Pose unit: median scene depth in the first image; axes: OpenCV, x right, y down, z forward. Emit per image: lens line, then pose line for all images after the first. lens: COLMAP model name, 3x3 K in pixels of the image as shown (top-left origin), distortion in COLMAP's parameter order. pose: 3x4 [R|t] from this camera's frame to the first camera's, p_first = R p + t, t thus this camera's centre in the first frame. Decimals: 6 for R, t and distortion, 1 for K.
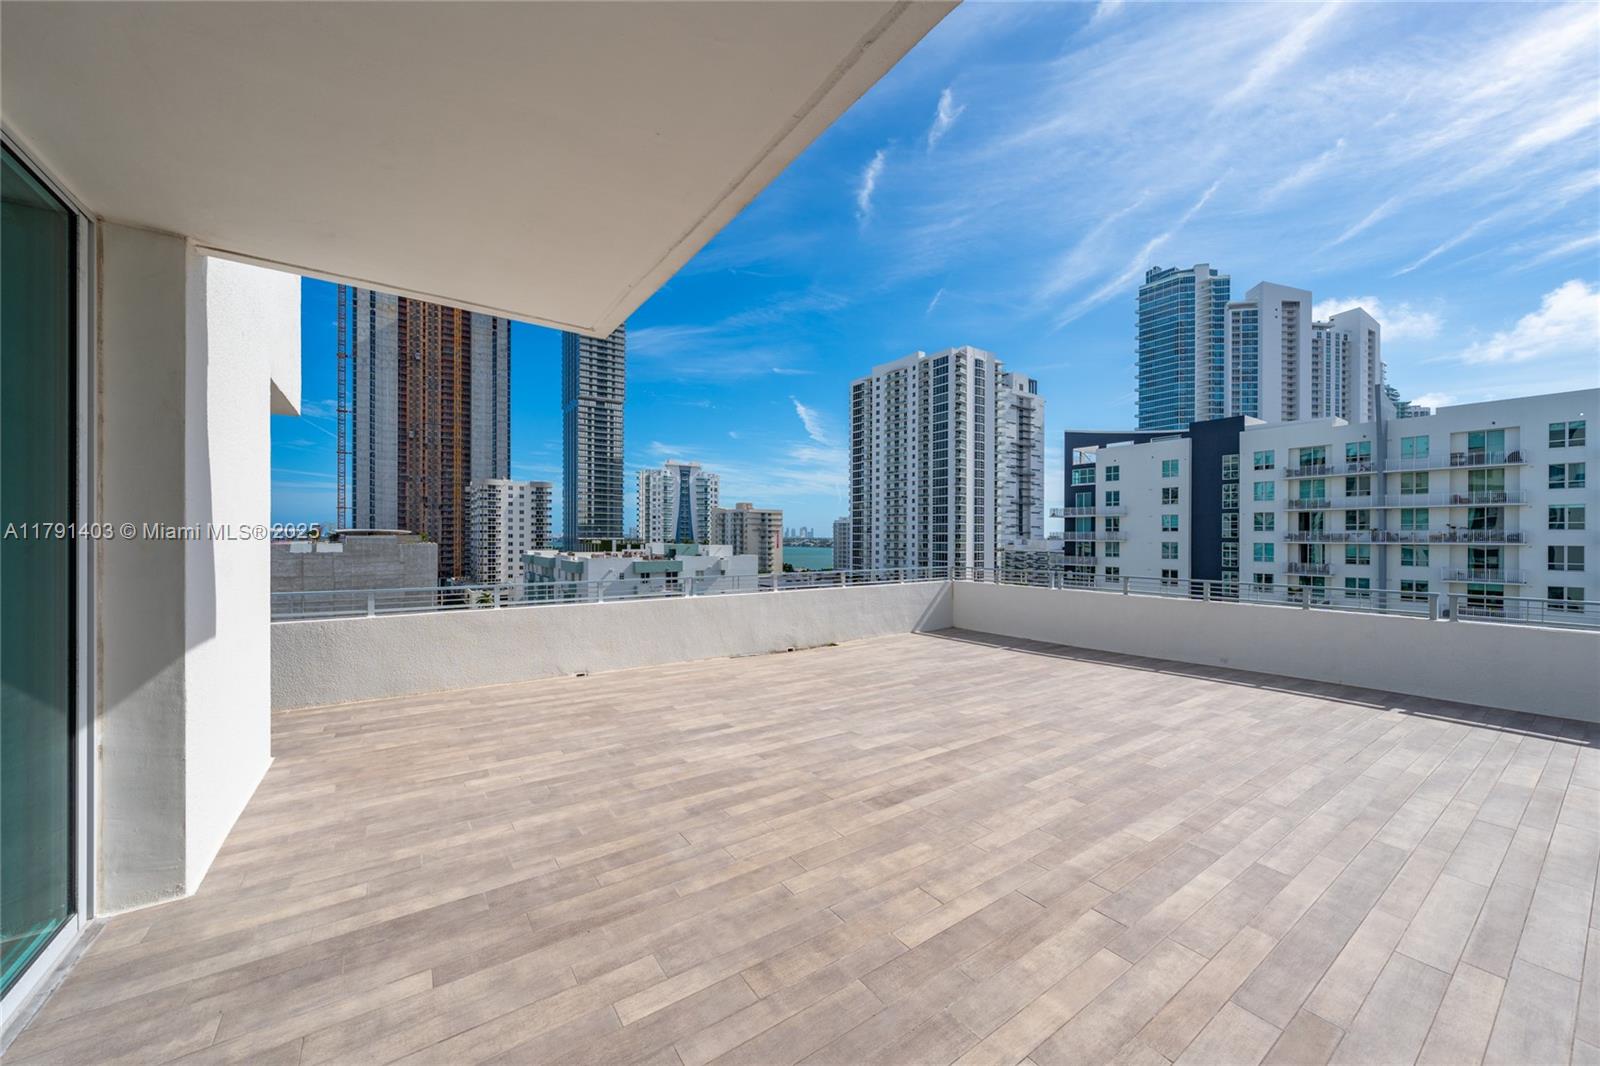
lens RADIAL K [[572.0, 0, 786.5], [0, 572.0, 536.6], [0, 0, 1]] dist [-0.005261, 0.000363]
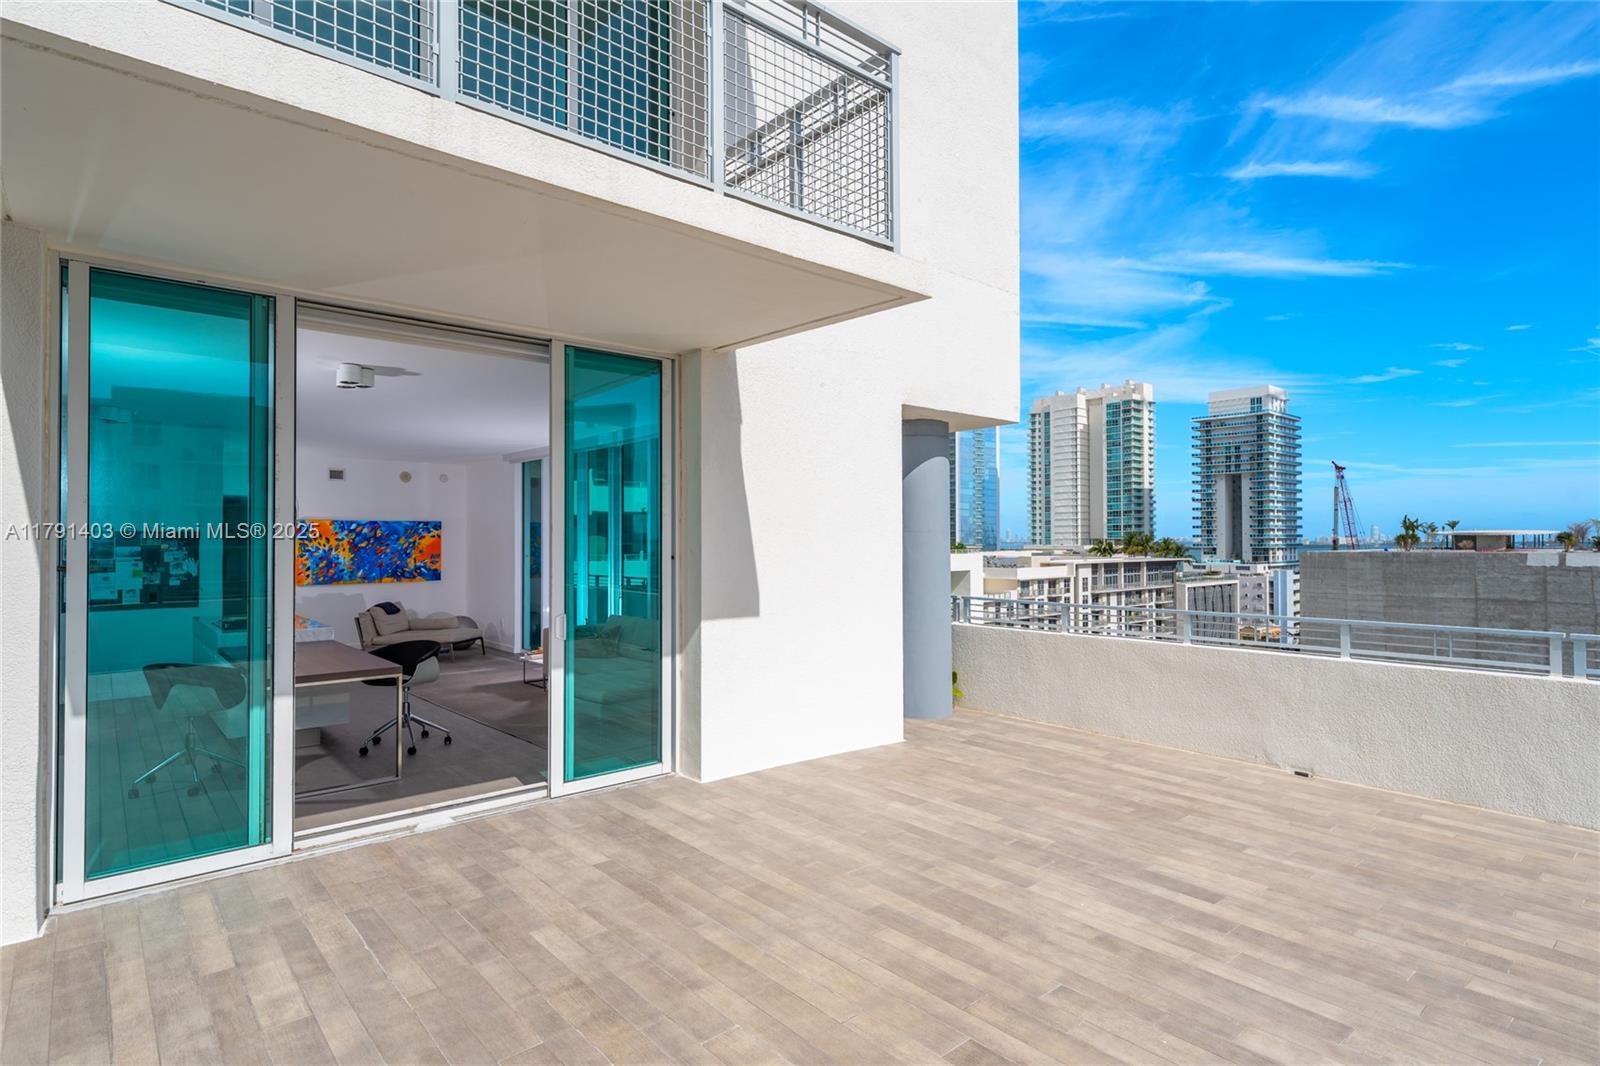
lens RADIAL K [[836.7, 0, 812.6], [0, 836.7, 533.1], [0, 0, 1]] dist [0.017623, 0.000131]
pose [[0.127223, -0.014166, -0.991773, 0.838601], [0.004390, 0.999896, -0.013719, -0.000813], [0.991864, -0.002609, 0.127272, 0.700663]]
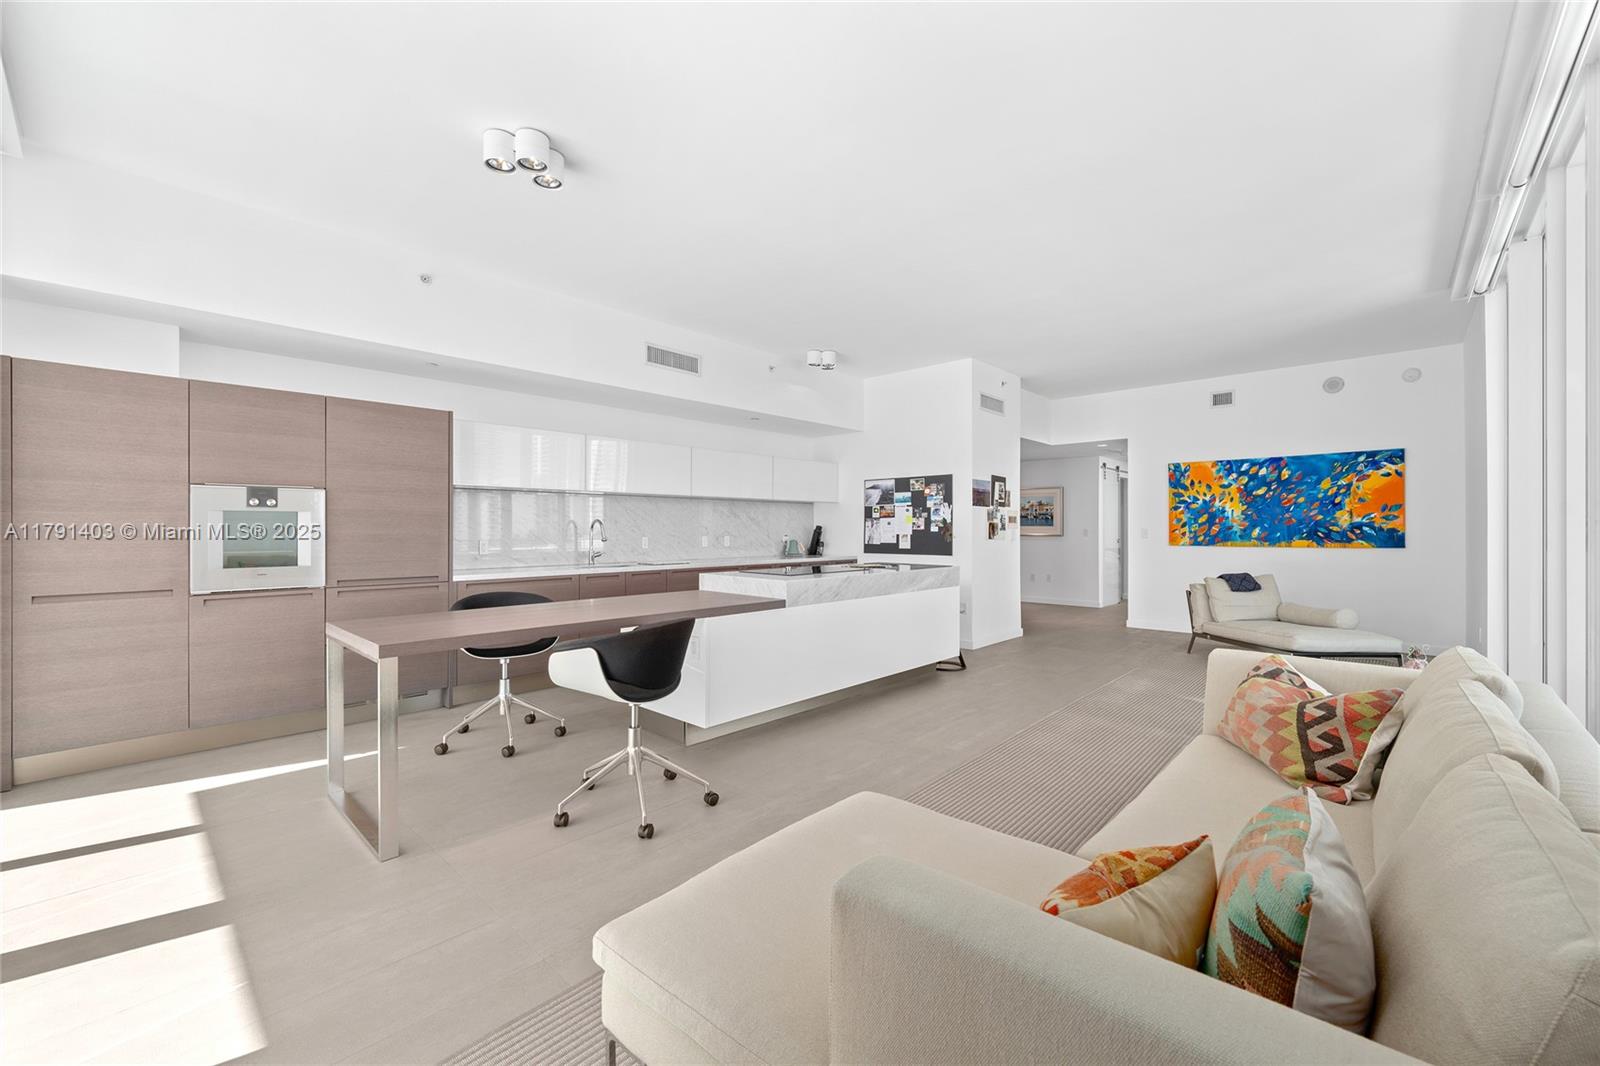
lens RADIAL K [[646.2, 0, 785.8], [0, 646.2, 527.9], [0, 0, 1]] dist [-0.001258, -0.000217]
pose [[-0.975109, -0.005091, -0.221665, 0.684137], [-0.004127, 0.999980, -0.004810, 0.008261], [0.221685, -0.003775, -0.975111, 0.711531]]
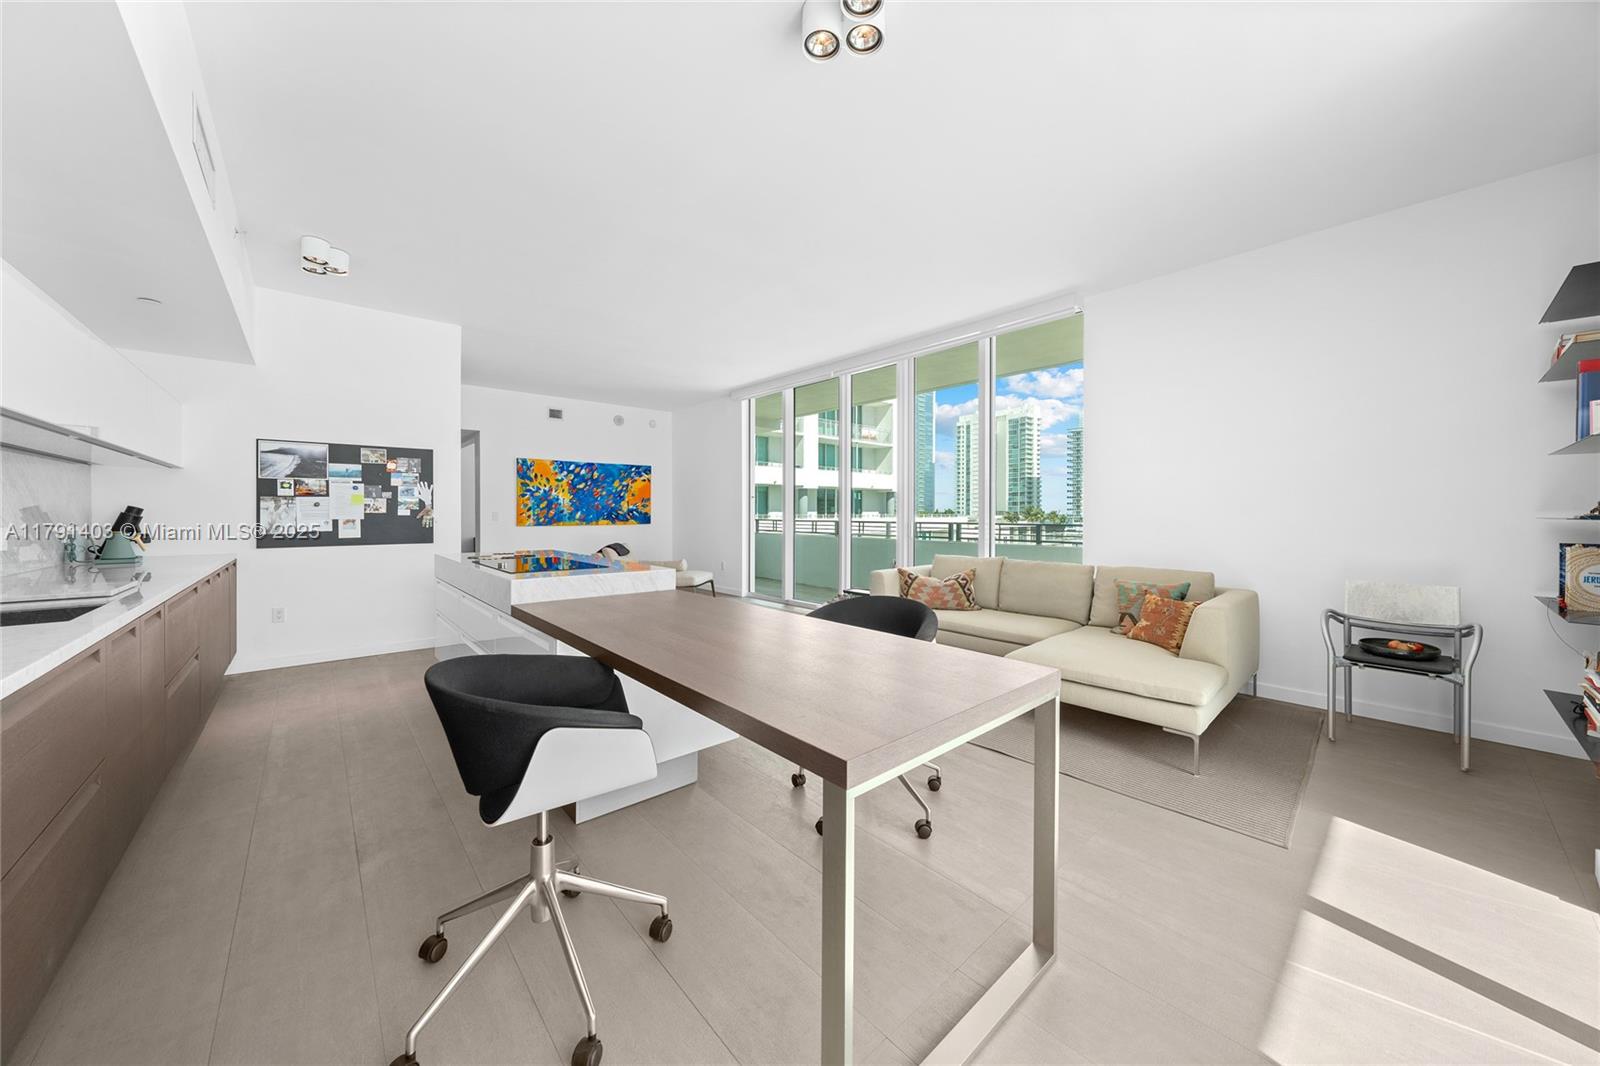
lens RADIAL K [[553.0, 0, 812.6], [0, 553.0, 516.7], [0, 0, 1]] dist [0.001145, -0.000048]
pose [[0.150431, 0.002003, -0.988618, 0.733945], [0.001906, 0.999996, 0.002316, 0.008402], [0.988619, -0.002233, 0.150427, 0.635795]]
